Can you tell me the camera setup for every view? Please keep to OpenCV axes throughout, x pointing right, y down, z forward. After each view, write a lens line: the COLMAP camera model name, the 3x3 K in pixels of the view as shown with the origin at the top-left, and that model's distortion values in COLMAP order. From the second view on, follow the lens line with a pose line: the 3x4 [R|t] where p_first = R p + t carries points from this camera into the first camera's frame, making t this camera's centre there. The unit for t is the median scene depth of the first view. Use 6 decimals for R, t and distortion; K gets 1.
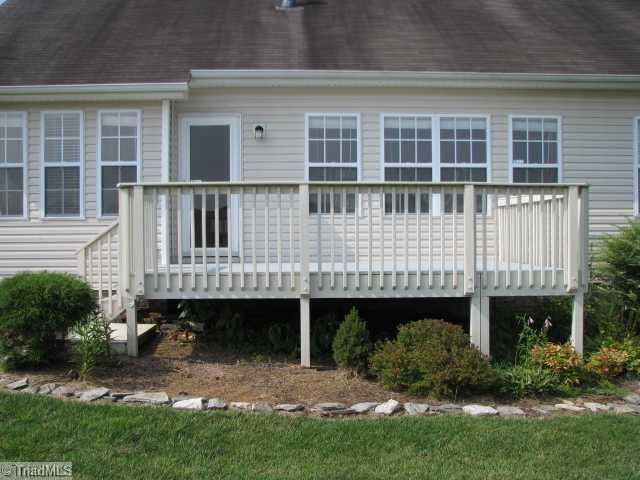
lens RADIAL K [[662.2, 0, 320.0], [0, 662.2, 240.0], [0, 0, 1]] dist [-0.098040, 0.018923]
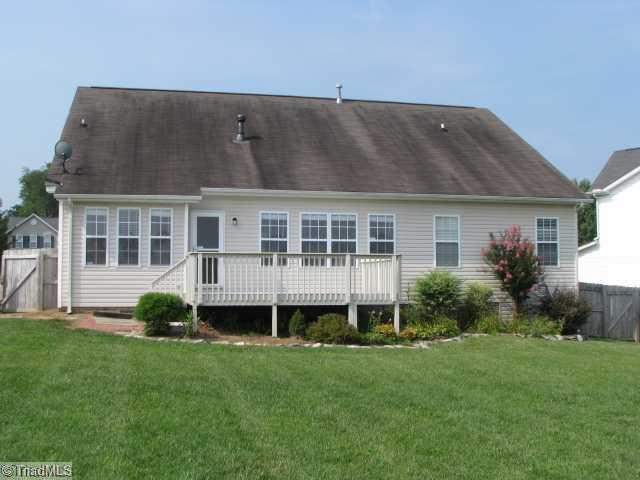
lens RADIAL K [[662.2, 0, 320.0], [0, 662.2, 240.0], [0, 0, 1]] dist [-0.098040, 0.018923]
pose [[0.981122, 0.017165, 0.192627, -0.223119], [-0.003255, 0.997378, -0.072300, 0.022233], [-0.193363, 0.070309, 0.978605, -0.878534]]
